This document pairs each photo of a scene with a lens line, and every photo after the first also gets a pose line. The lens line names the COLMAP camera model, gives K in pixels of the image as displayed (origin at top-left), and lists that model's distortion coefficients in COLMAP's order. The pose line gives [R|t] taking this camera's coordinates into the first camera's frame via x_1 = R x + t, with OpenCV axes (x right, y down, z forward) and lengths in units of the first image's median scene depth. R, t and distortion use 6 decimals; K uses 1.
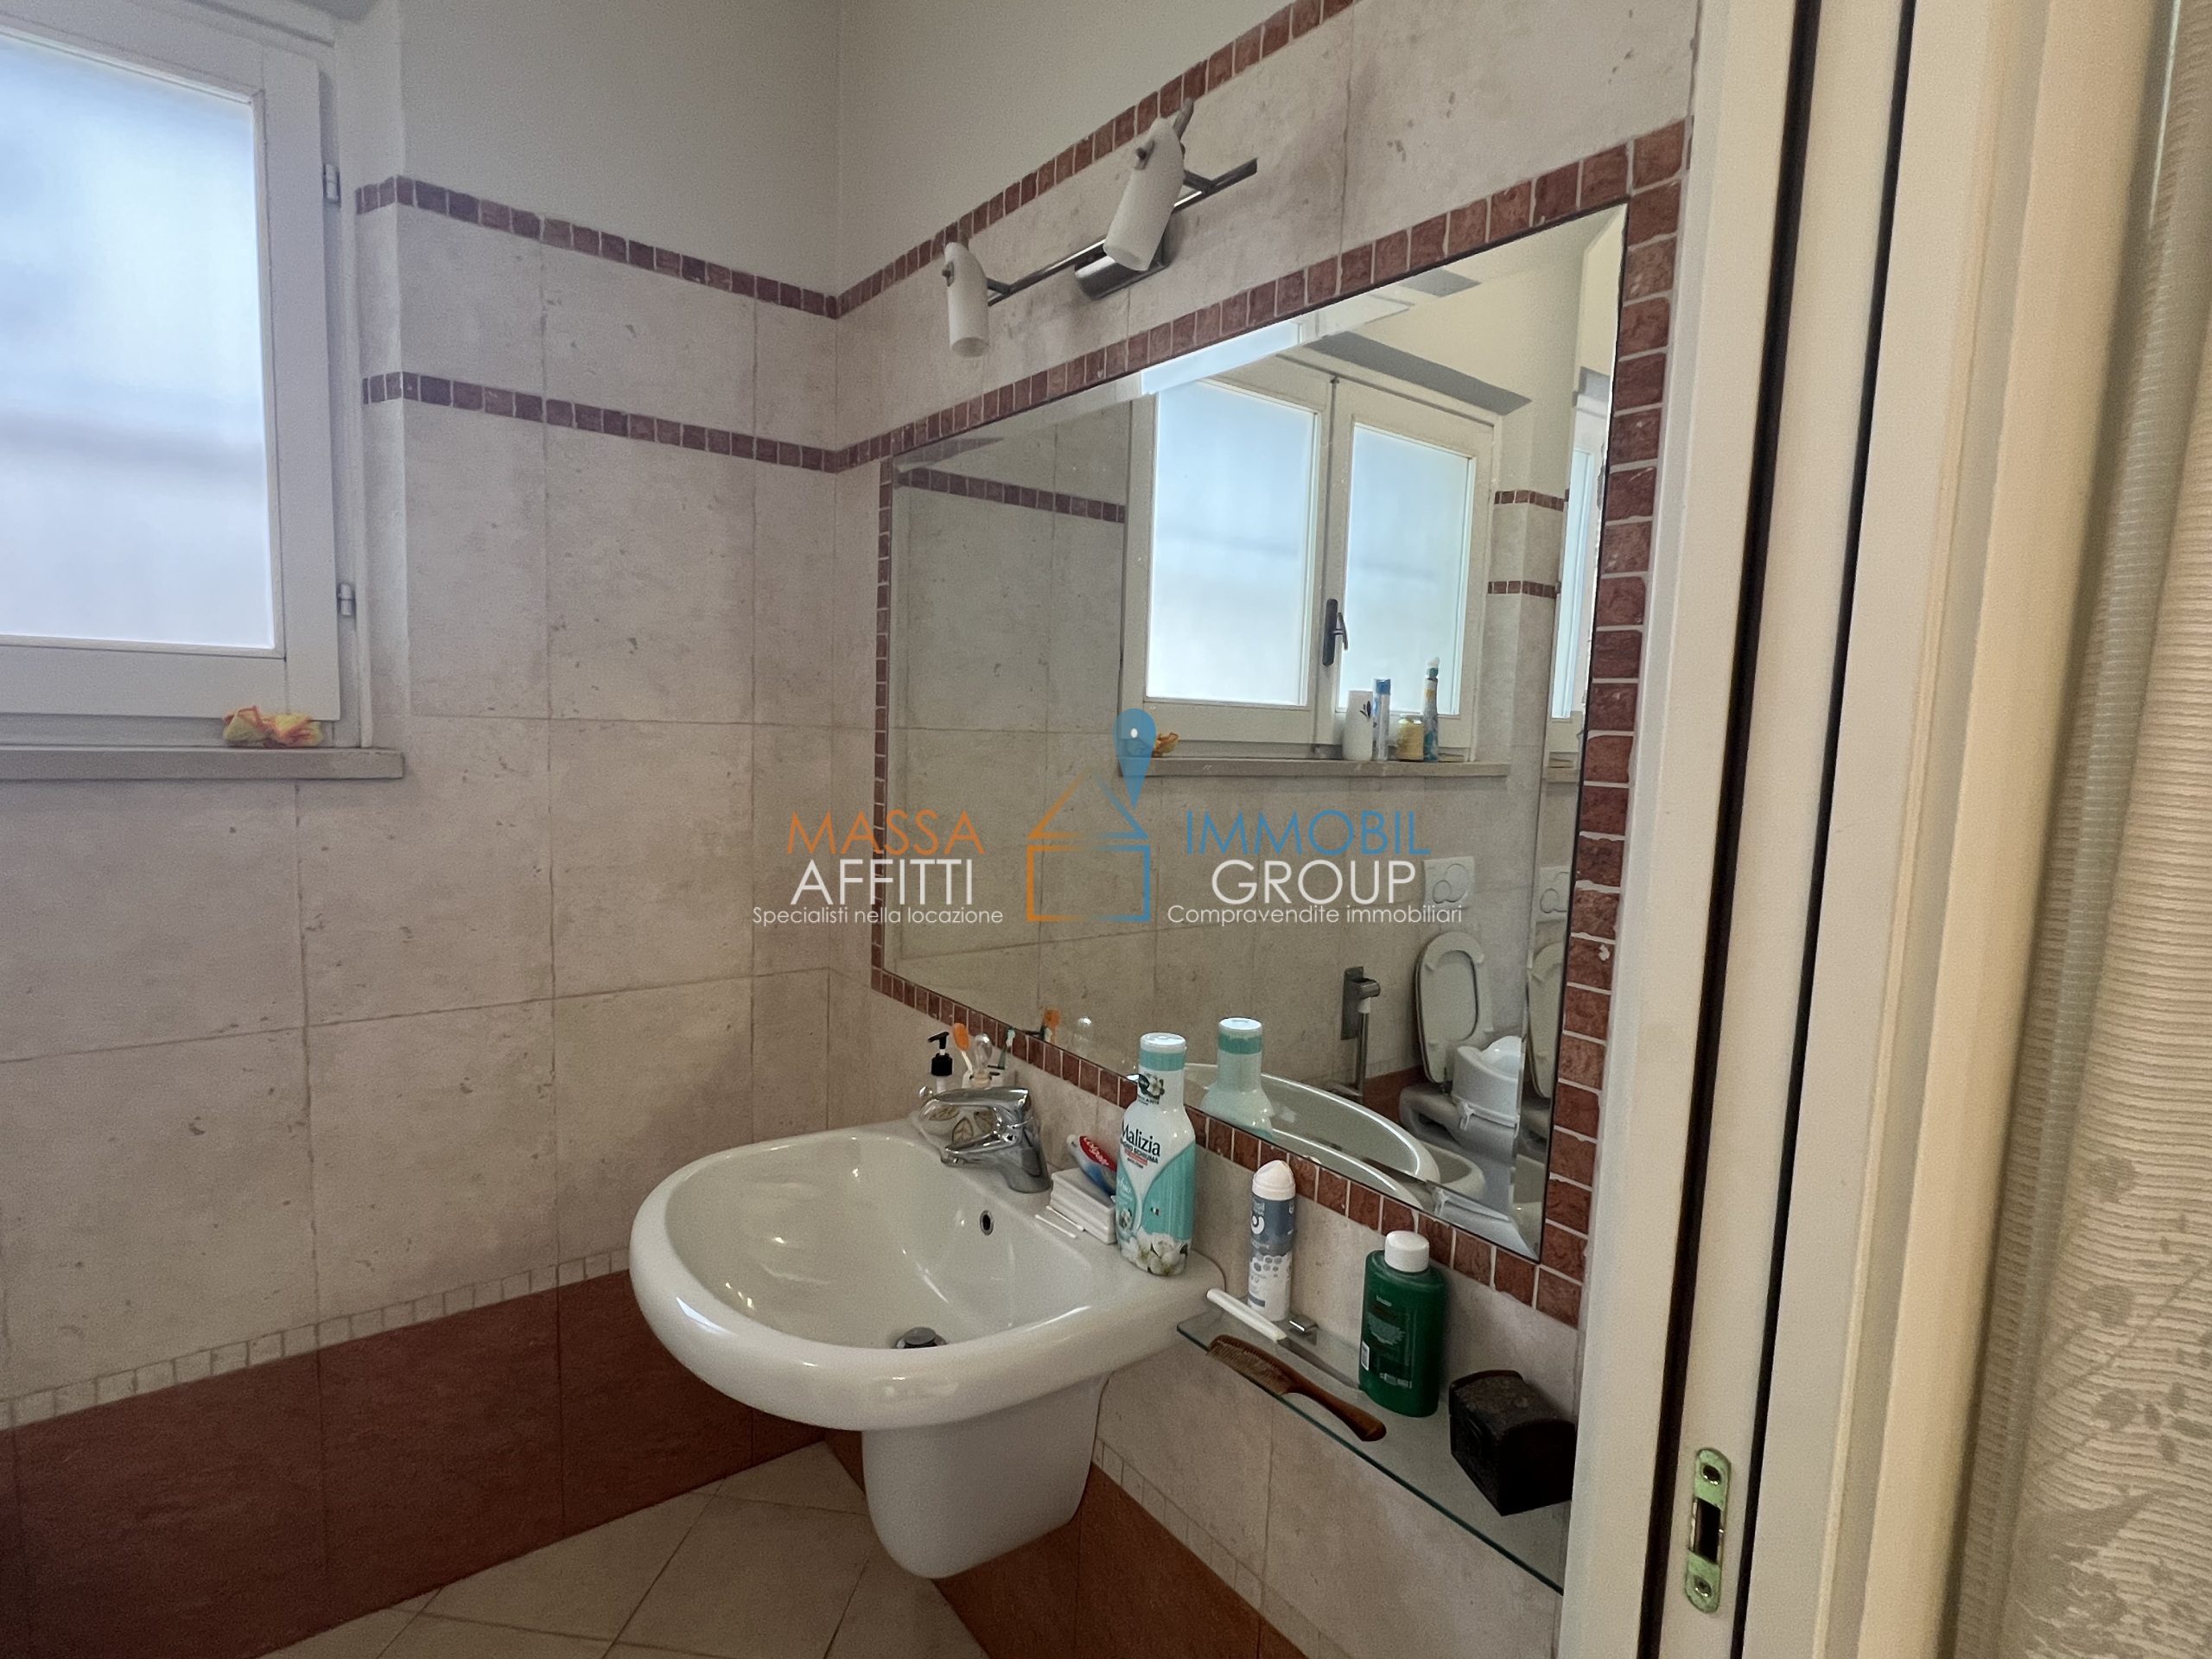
lens RADIAL K [[1124.1, 0, 1088.8], [0, 1124.1, 832.4], [0, 0, 1]] dist [-0.002795, 0.001430]
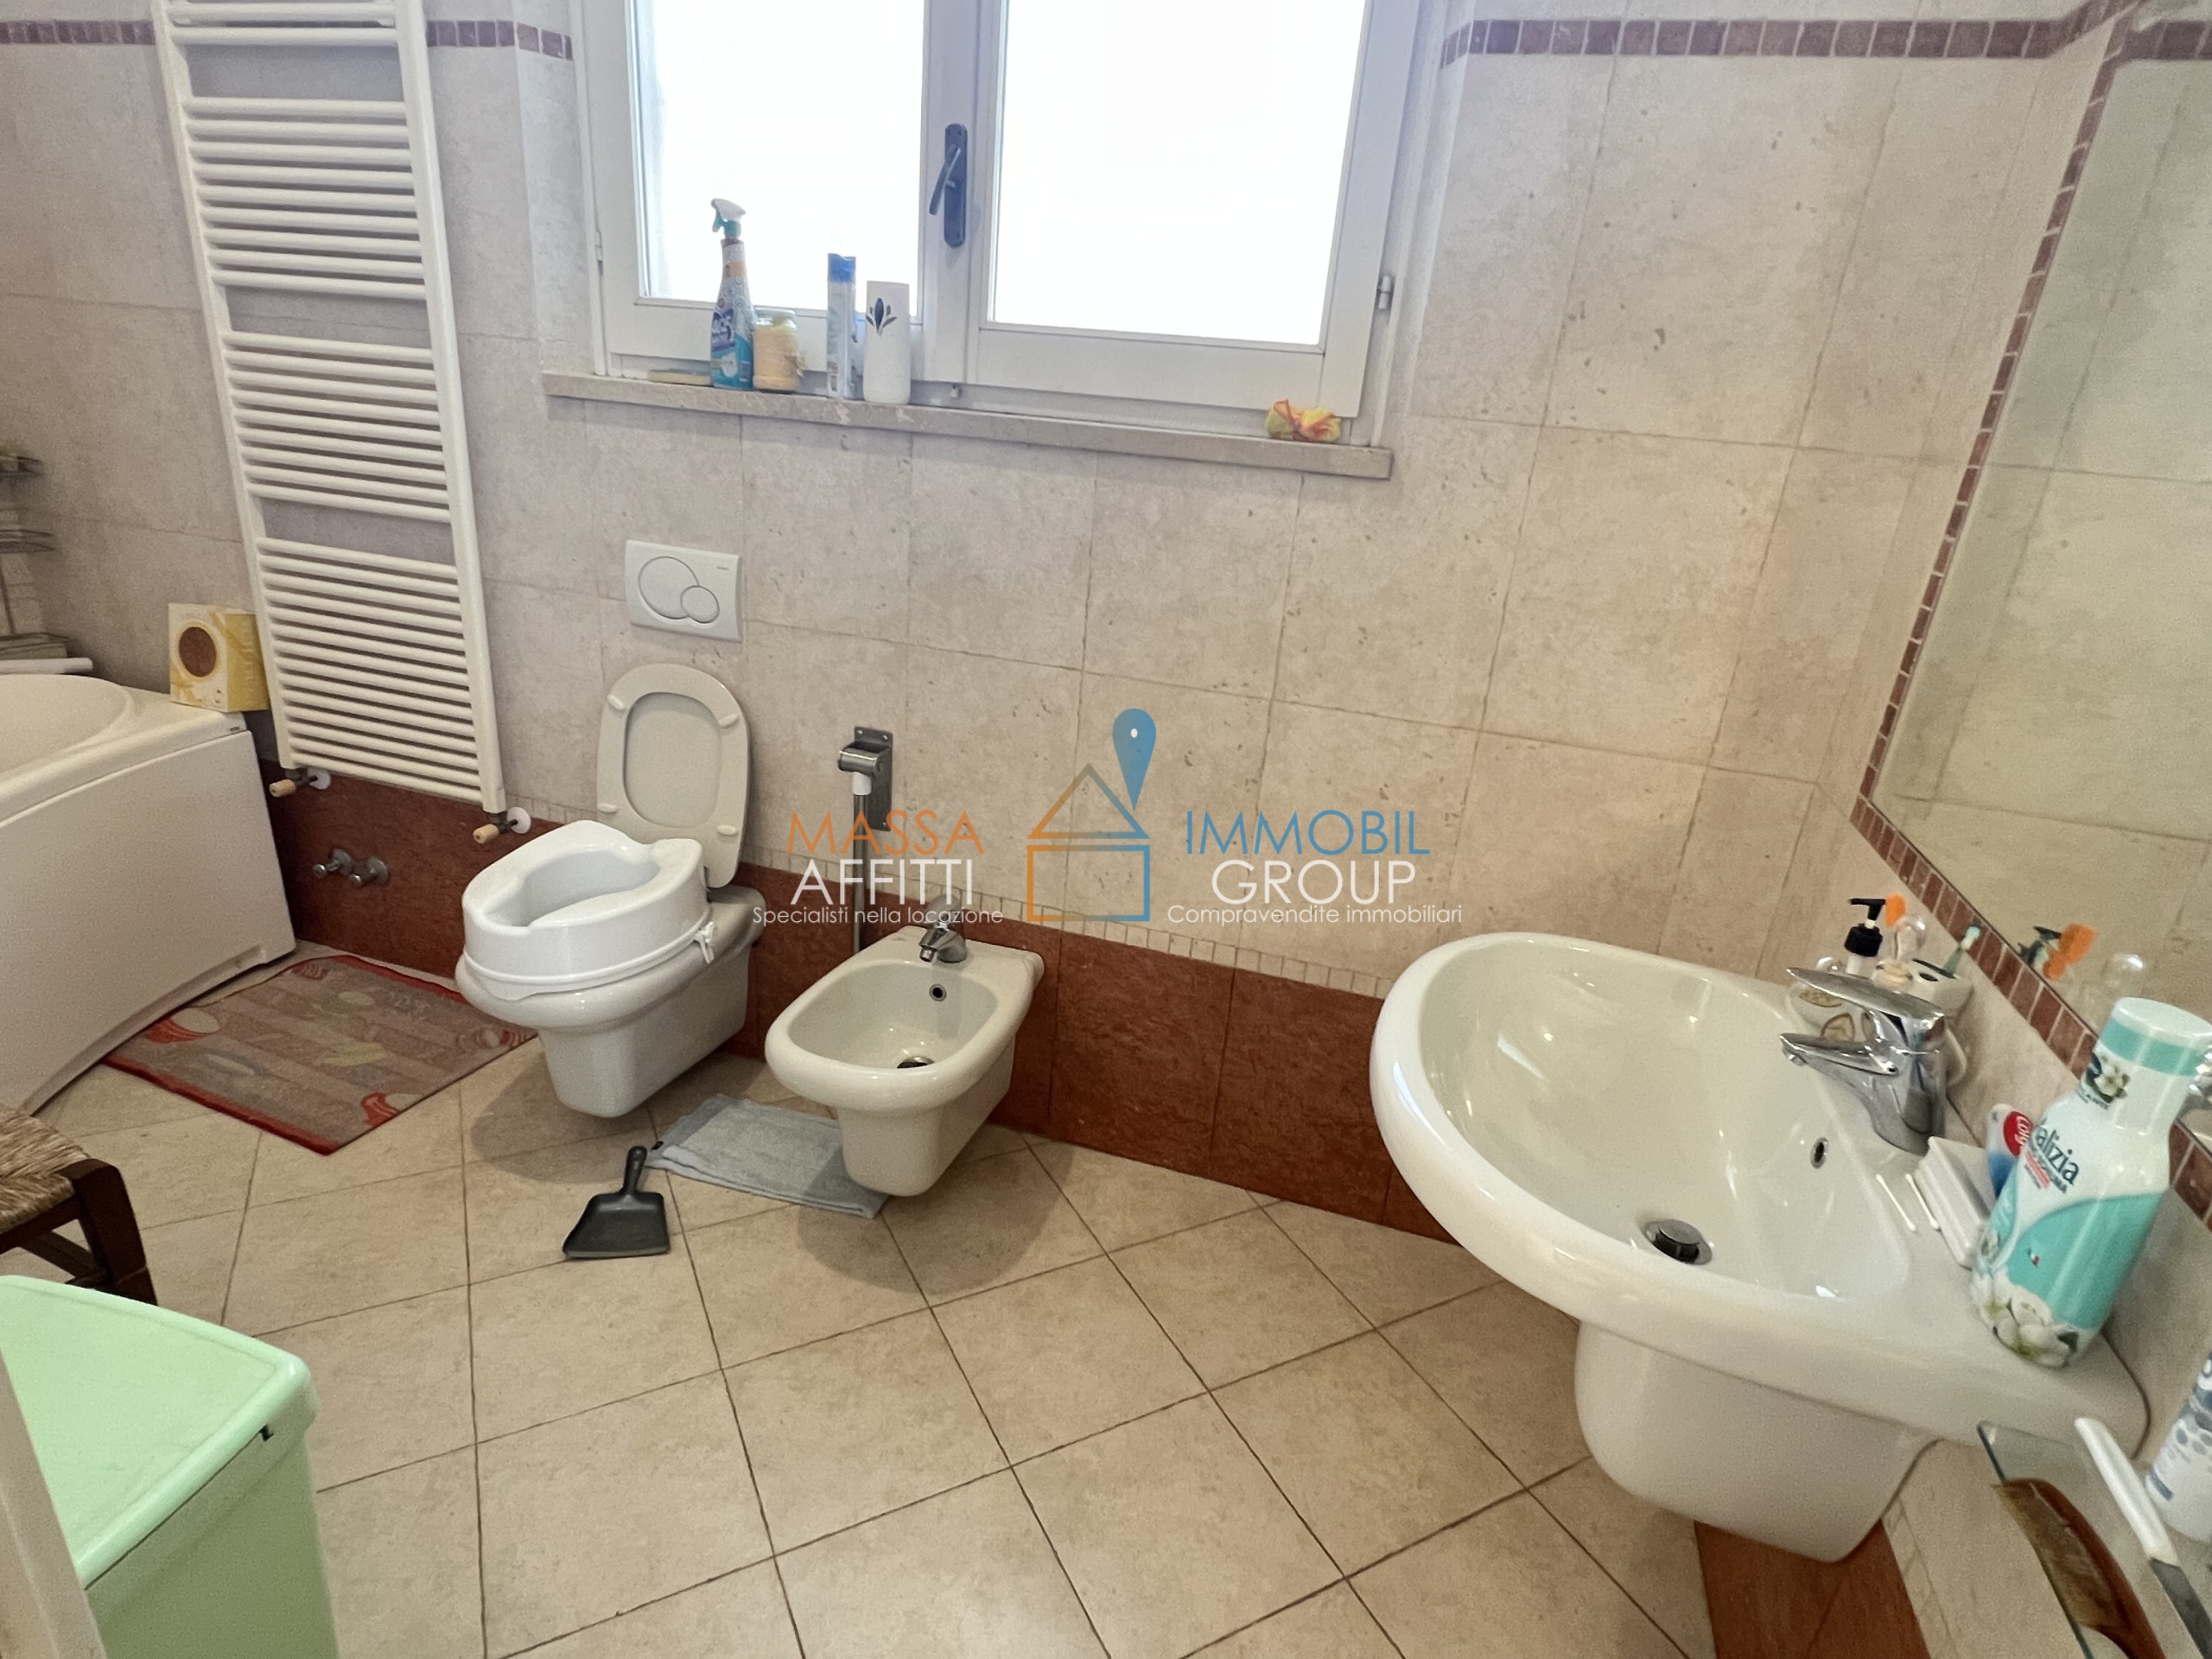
lens RADIAL K [[1182.0, 0, 1100.9], [0, 1182.0, 834.6], [0, 0, 1]] dist [-0.002777, 0.001210]
pose [[0.569437, 0.301877, -0.764599, 0.151134], [-0.141301, 0.952231, 0.270722, 0.004944], [0.809800, -0.046121, 0.584891, 0.155810]]
